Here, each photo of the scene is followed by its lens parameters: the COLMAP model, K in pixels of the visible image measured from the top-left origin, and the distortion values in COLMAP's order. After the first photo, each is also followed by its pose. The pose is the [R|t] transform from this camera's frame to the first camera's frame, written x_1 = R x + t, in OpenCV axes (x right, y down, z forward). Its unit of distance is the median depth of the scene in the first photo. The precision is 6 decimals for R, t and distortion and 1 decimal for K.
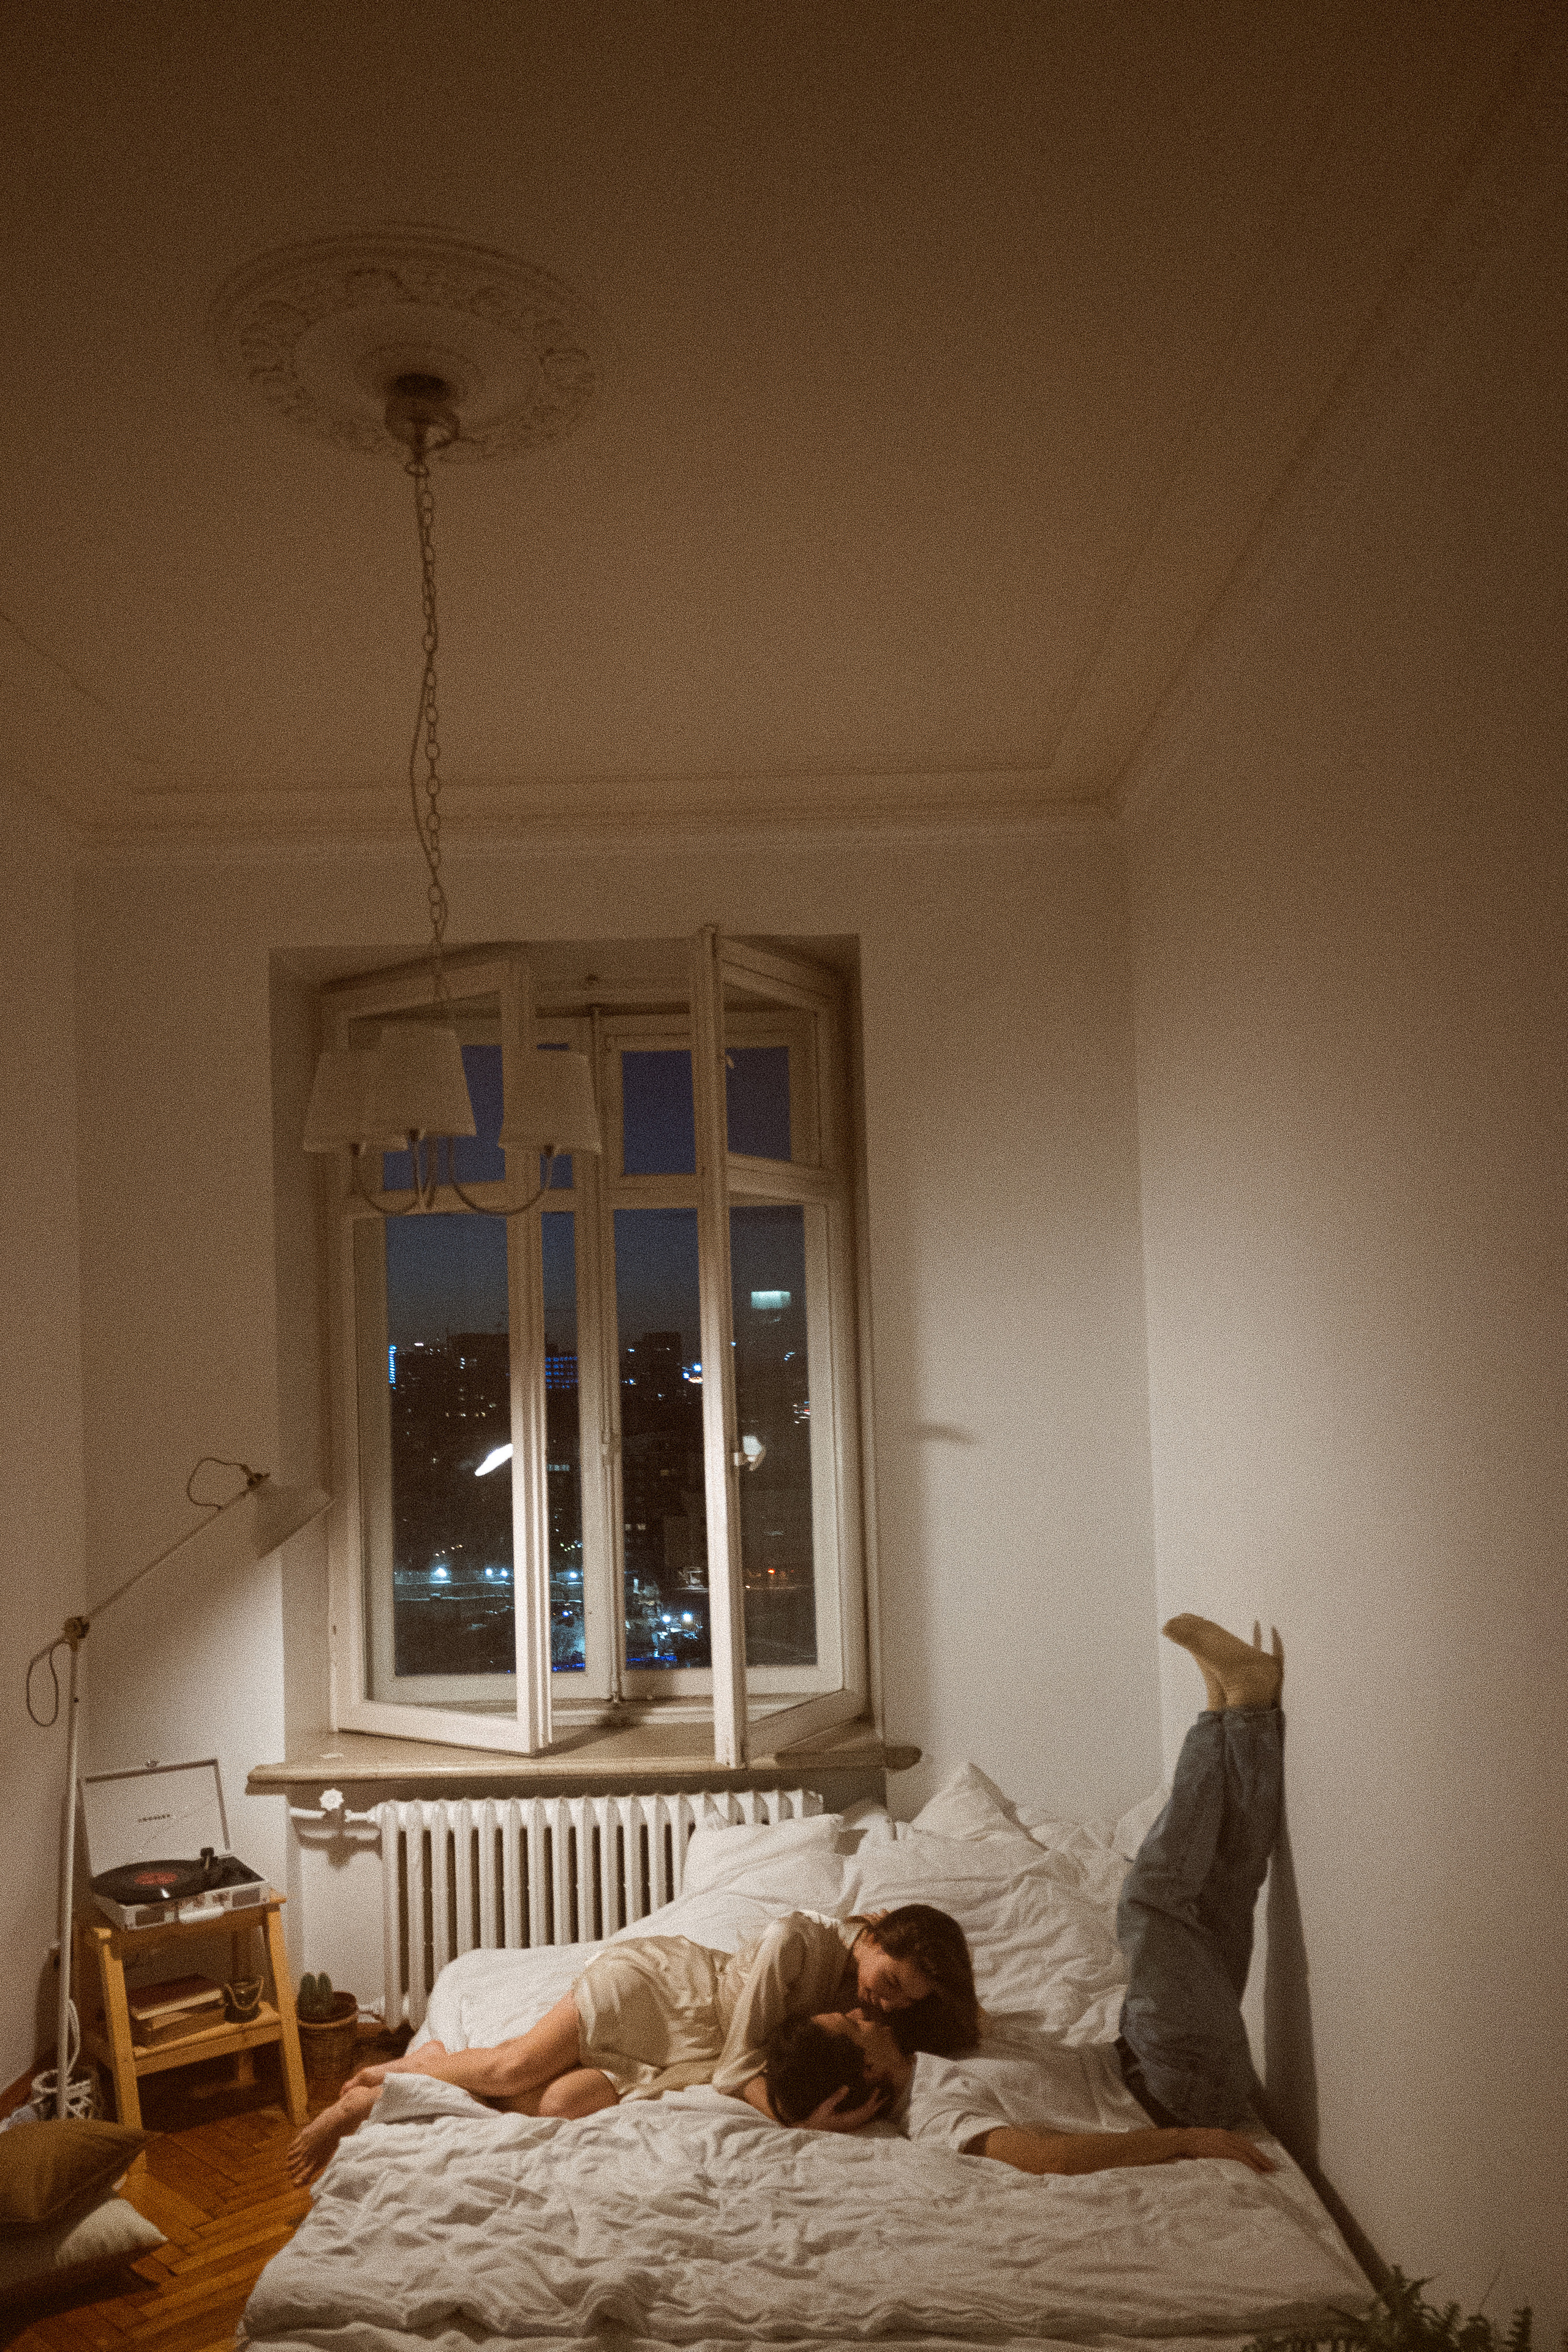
lens RADIAL K [[2512.1, 0, 784.0], [0, 2512.1, 1176.0], [0, 0, 1]] dist [-0.012290, 0.009465]
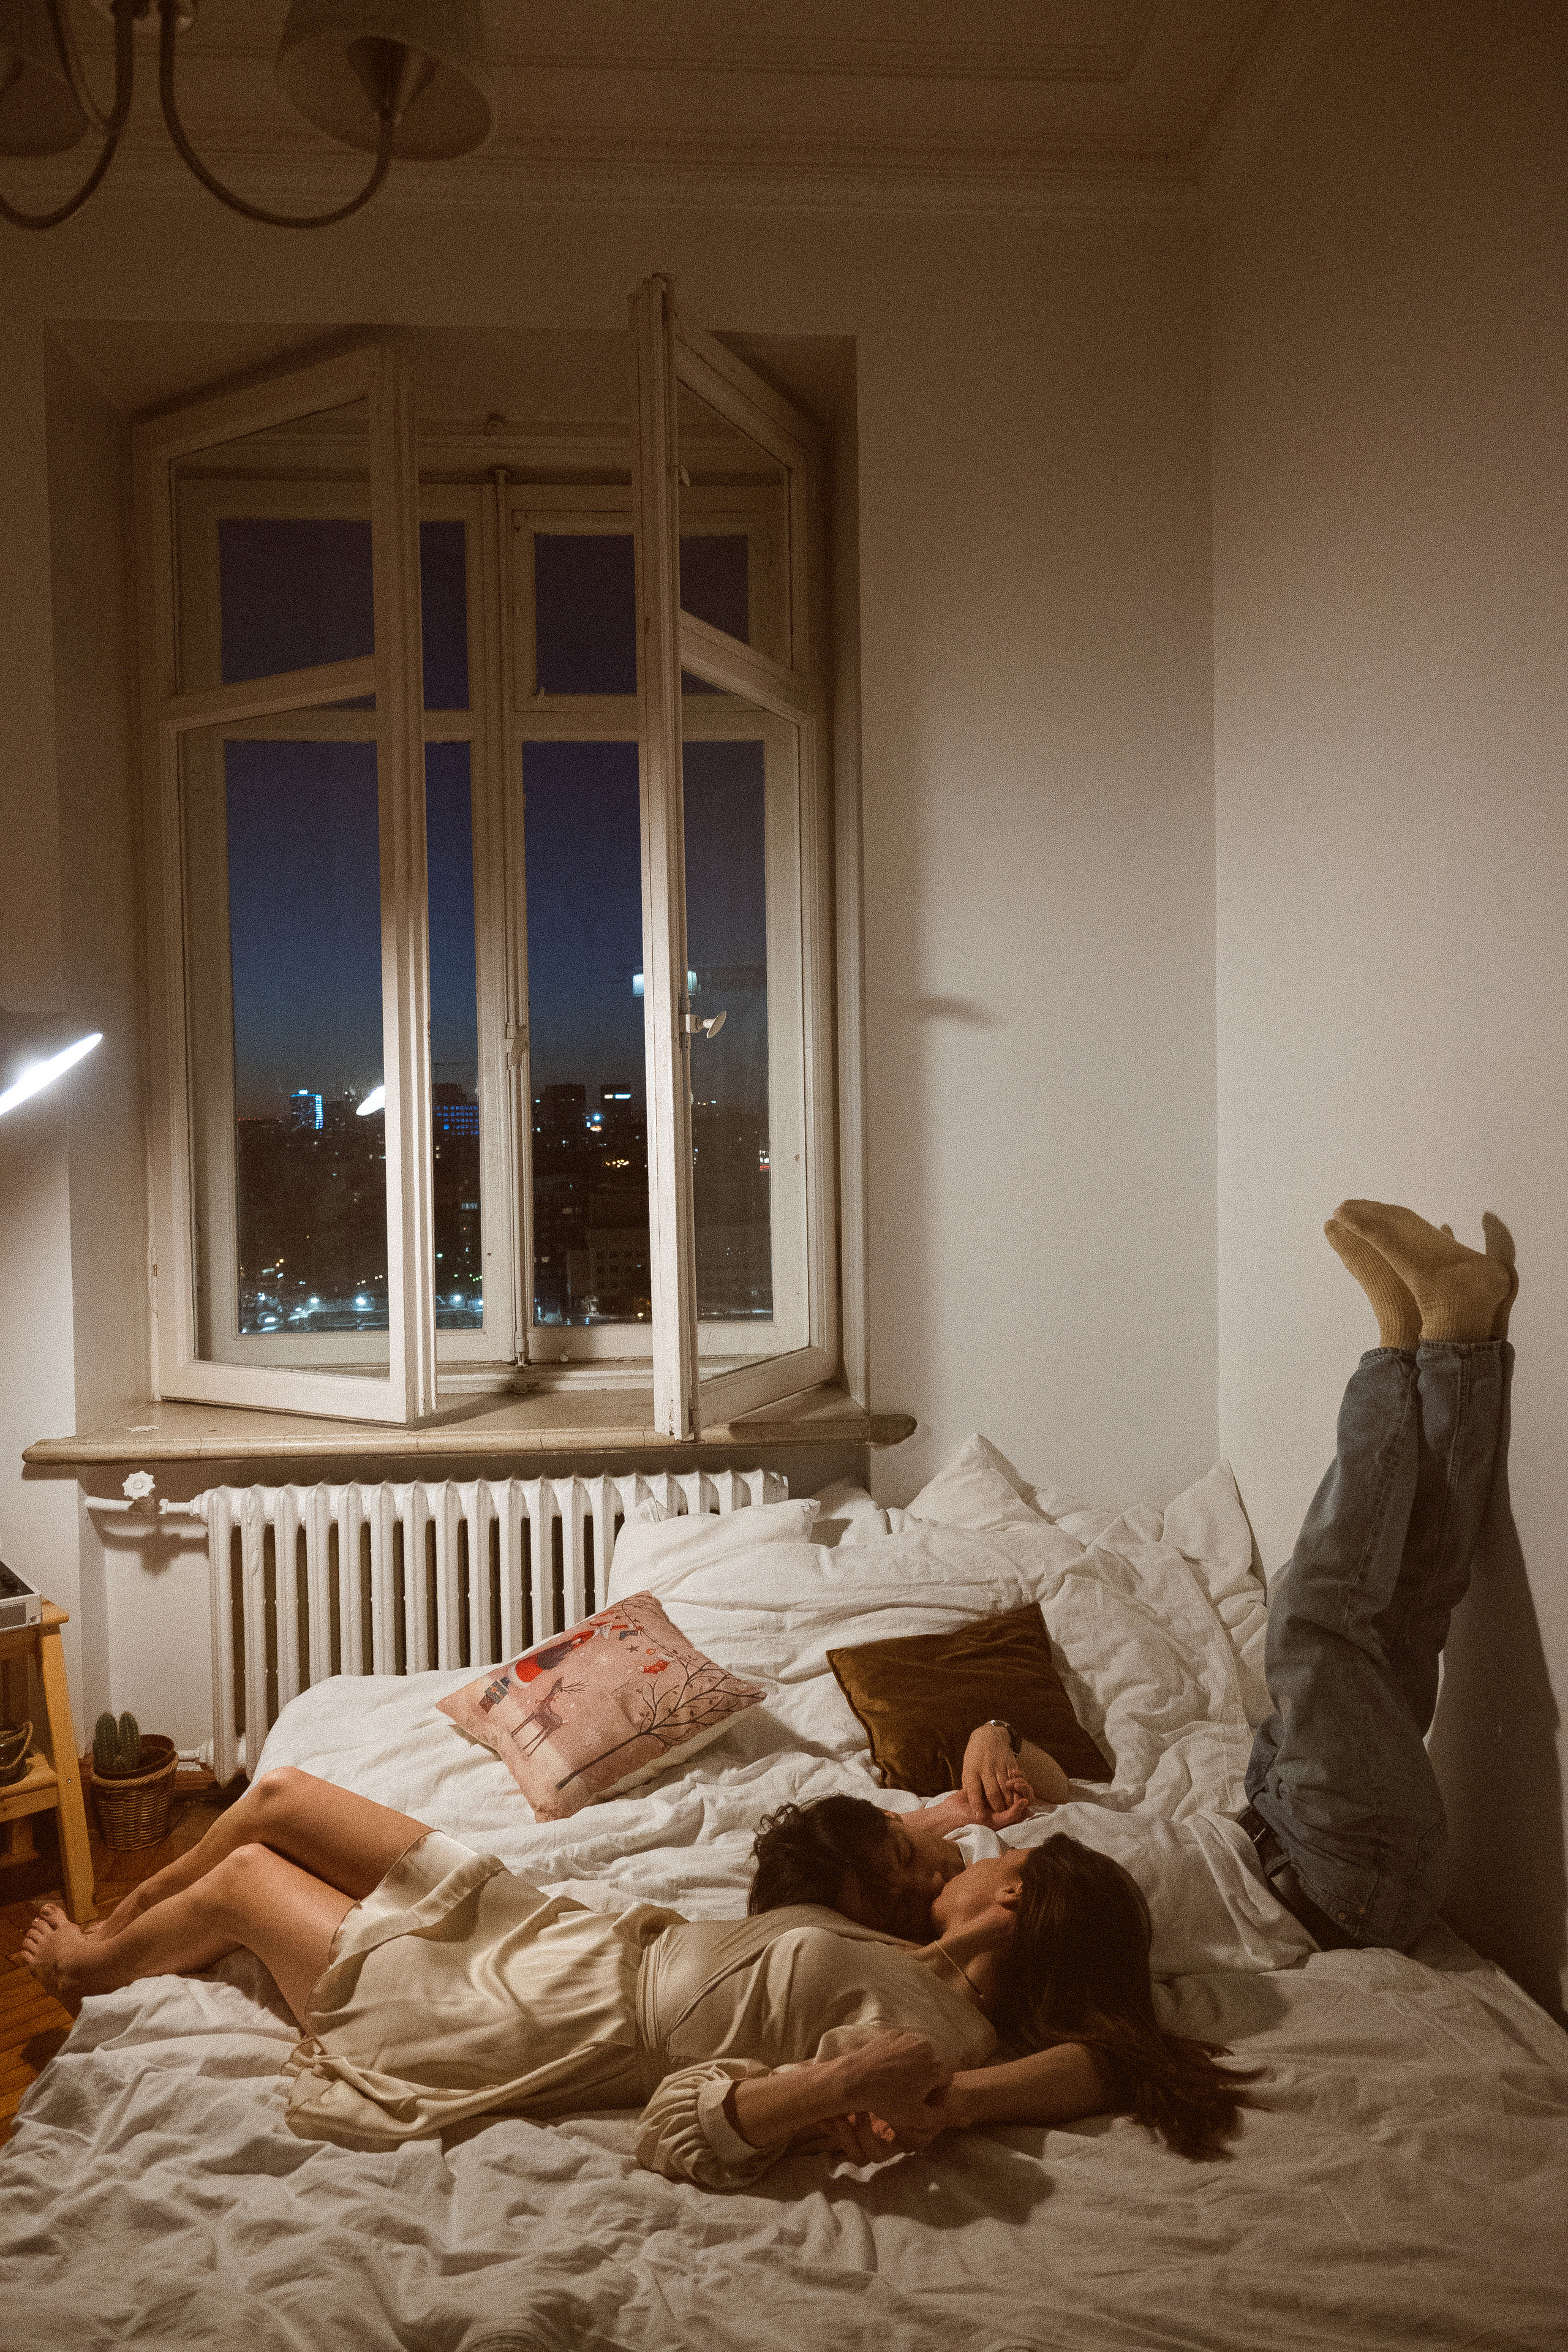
lens RADIAL K [[1784.2, 0, 784.0], [0, 1784.2, 1176.0], [0, 0, 1]] dist [0.003958, -0.002642]
pose [[0.996891, 0.009875, 0.078169, -0.030153], [-0.014510, 0.998156, 0.058948, 0.121345], [-0.077443, -0.059899, 0.995196, 0.456895]]
